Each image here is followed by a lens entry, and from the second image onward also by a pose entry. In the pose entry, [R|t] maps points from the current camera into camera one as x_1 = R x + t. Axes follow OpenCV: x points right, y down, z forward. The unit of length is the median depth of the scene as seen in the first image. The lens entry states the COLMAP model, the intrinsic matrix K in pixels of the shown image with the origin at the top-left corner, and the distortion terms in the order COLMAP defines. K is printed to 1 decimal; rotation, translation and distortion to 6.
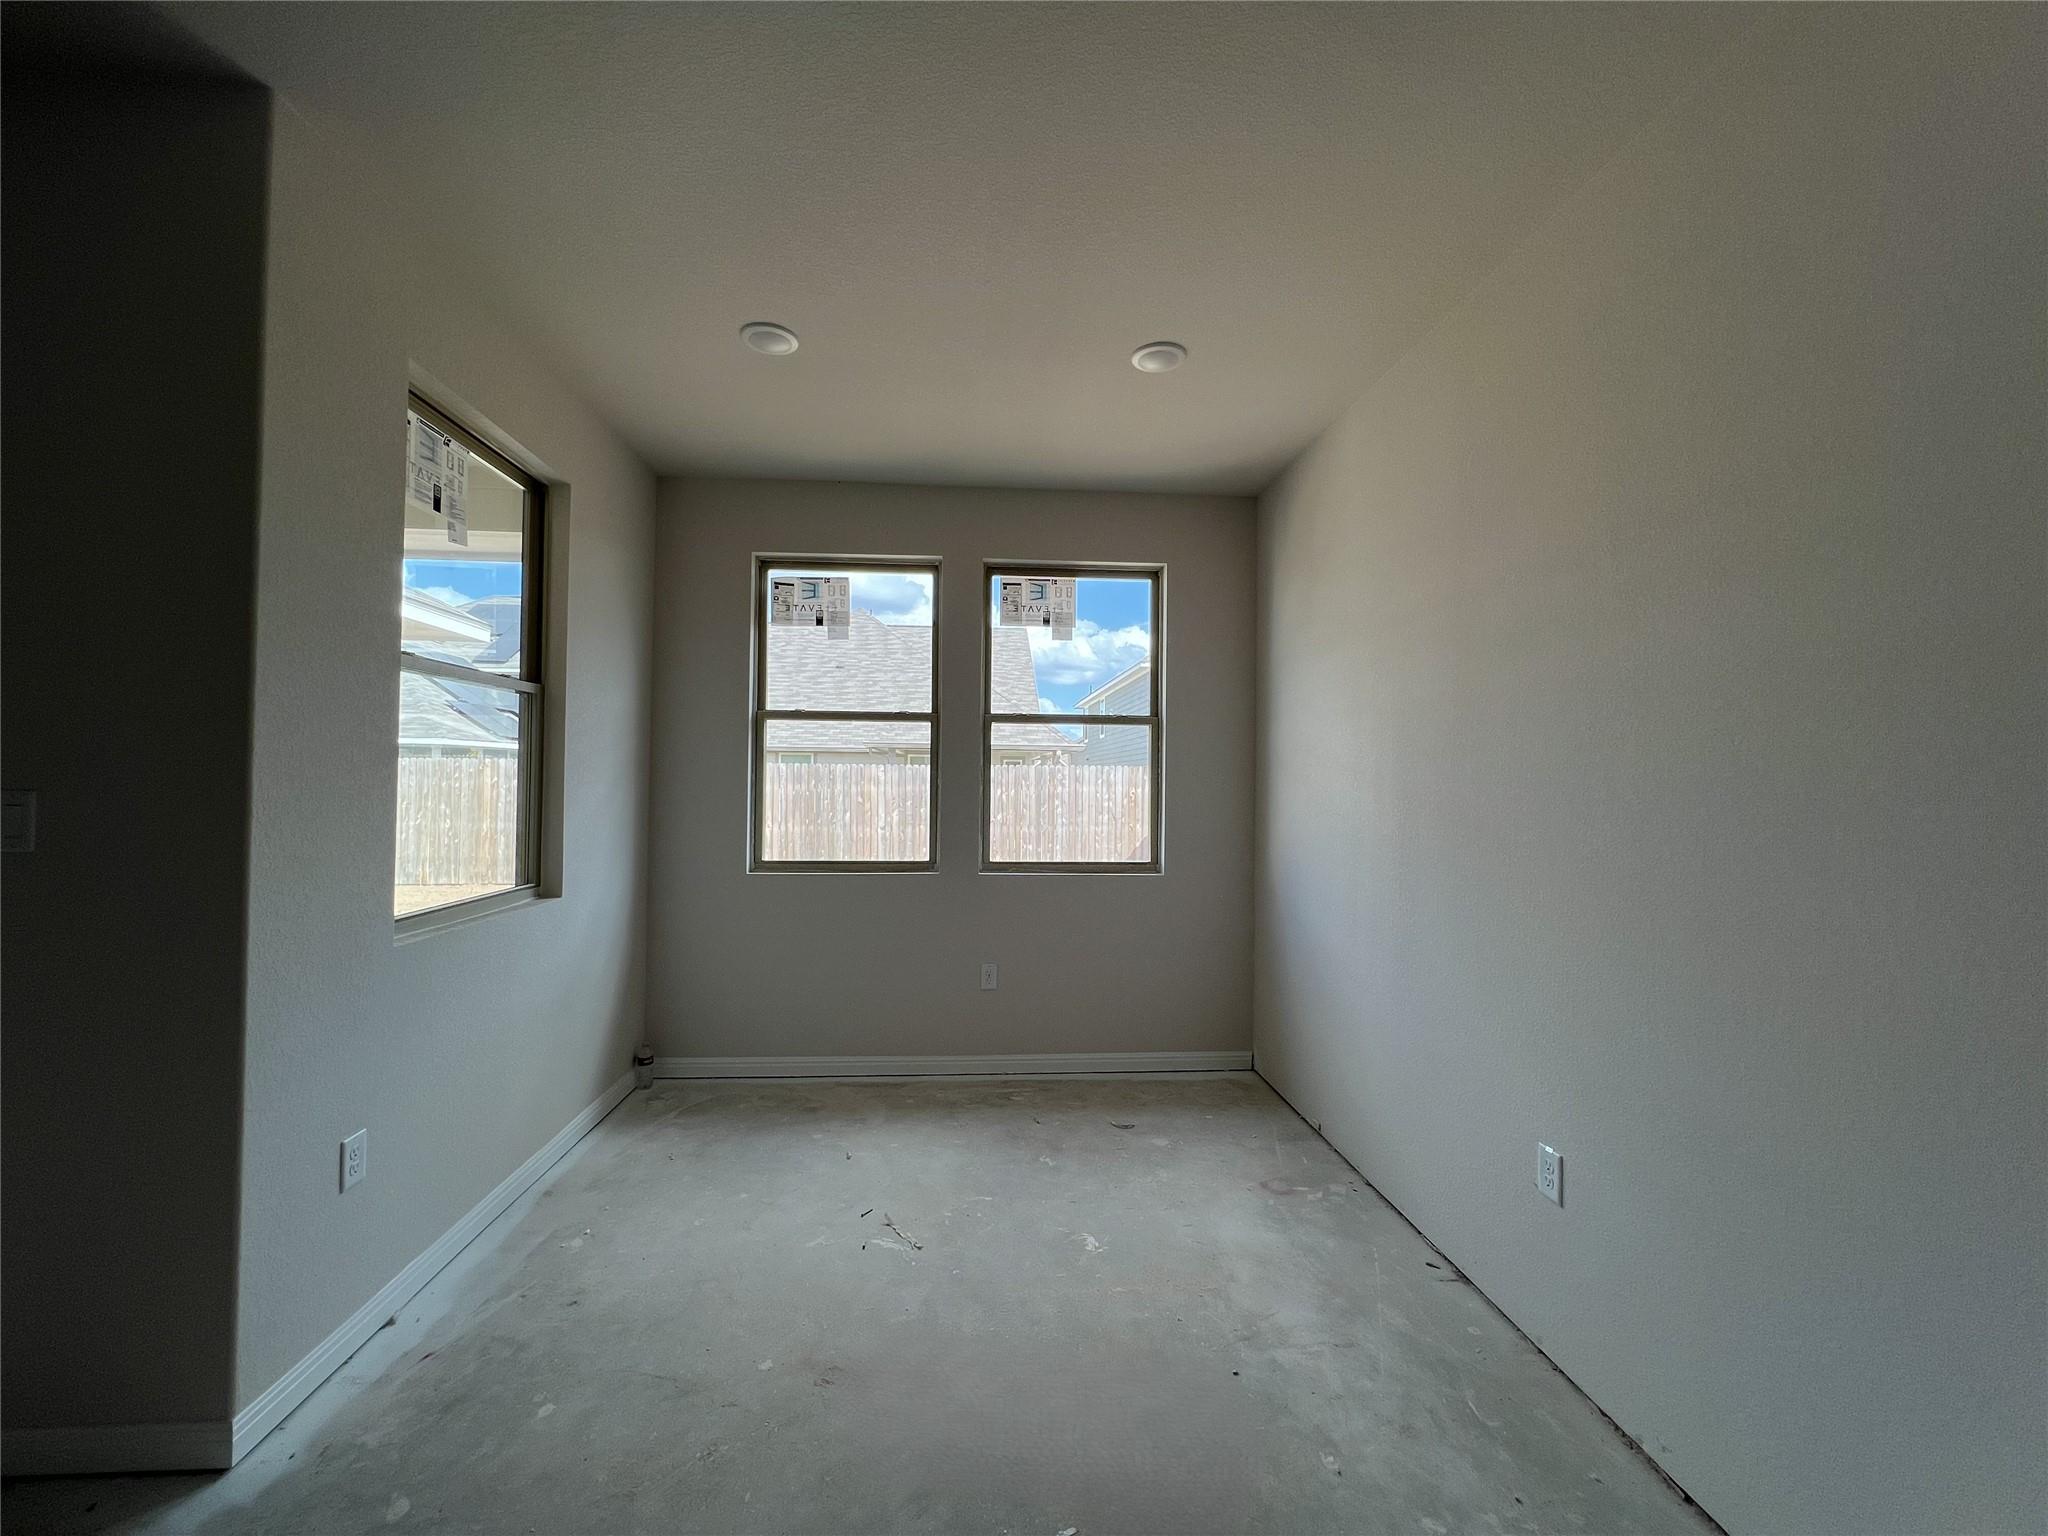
lens RADIAL K [[825.6, 0, 1009.1], [0, 825.6, 768.9], [0, 0, 1]] dist [-0.004274, 0.000428]
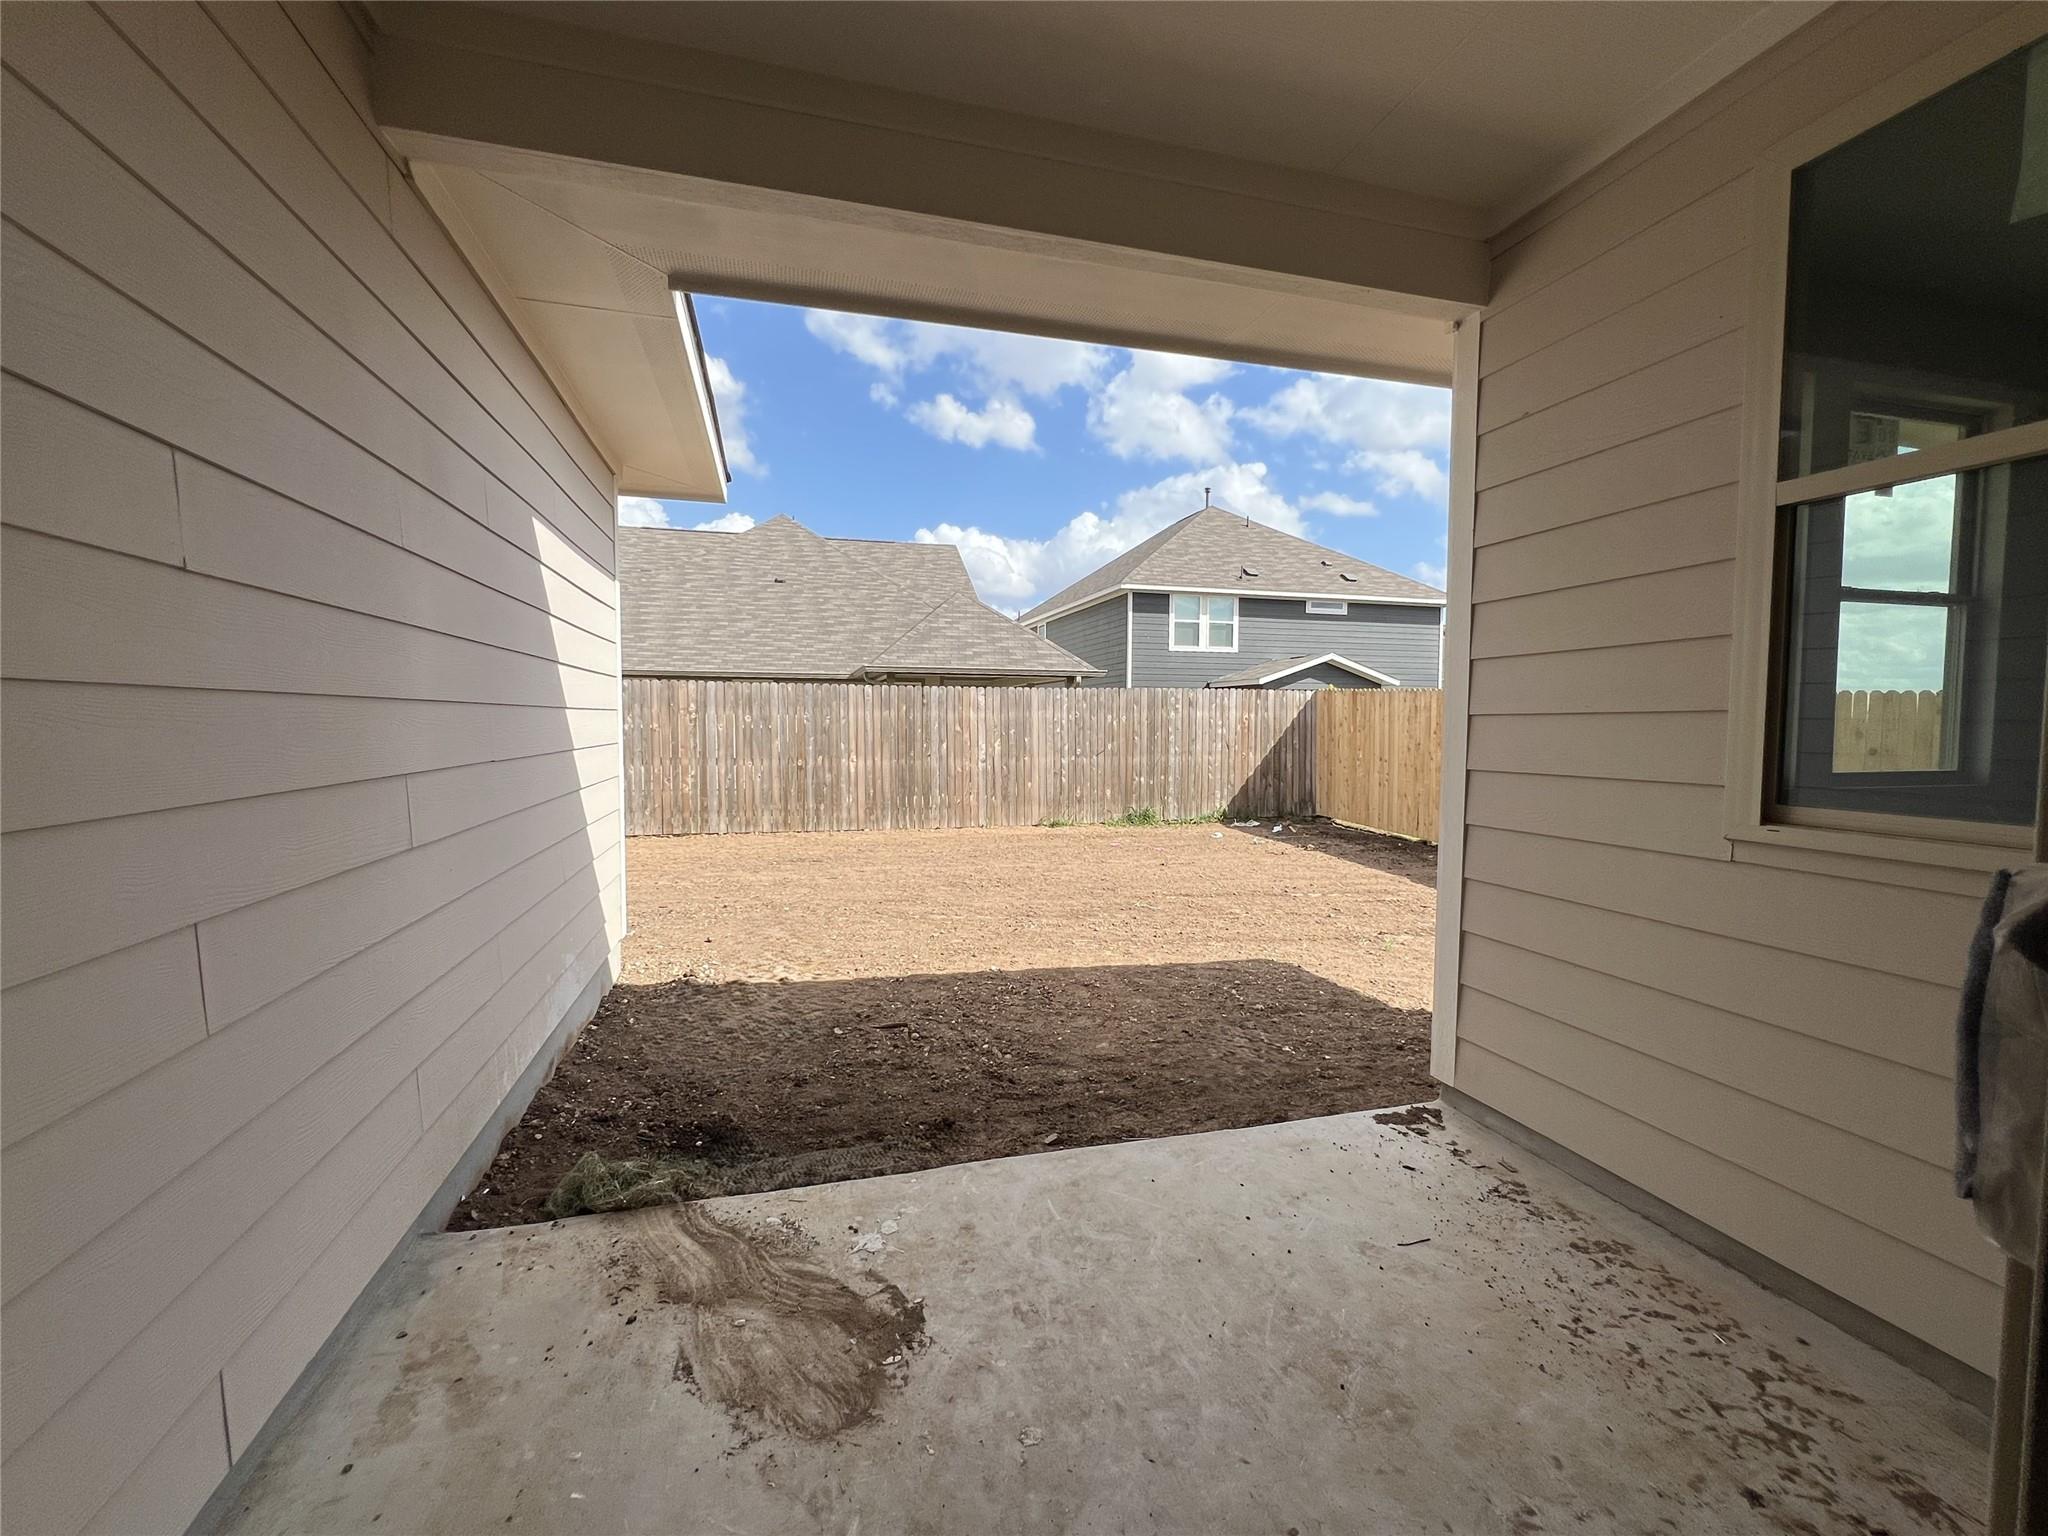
lens RADIAL K [[862.7, 0, 1022.1], [0, 862.7, 774.9], [0, 0, 1]] dist [-0.000442, 0.000466]
pose [[0.978475, -0.020126, 0.205383, -0.941831], [0.003591, 0.996743, 0.080564, 0.044052], [-0.206336, -0.078092, 0.975360, 0.336961]]
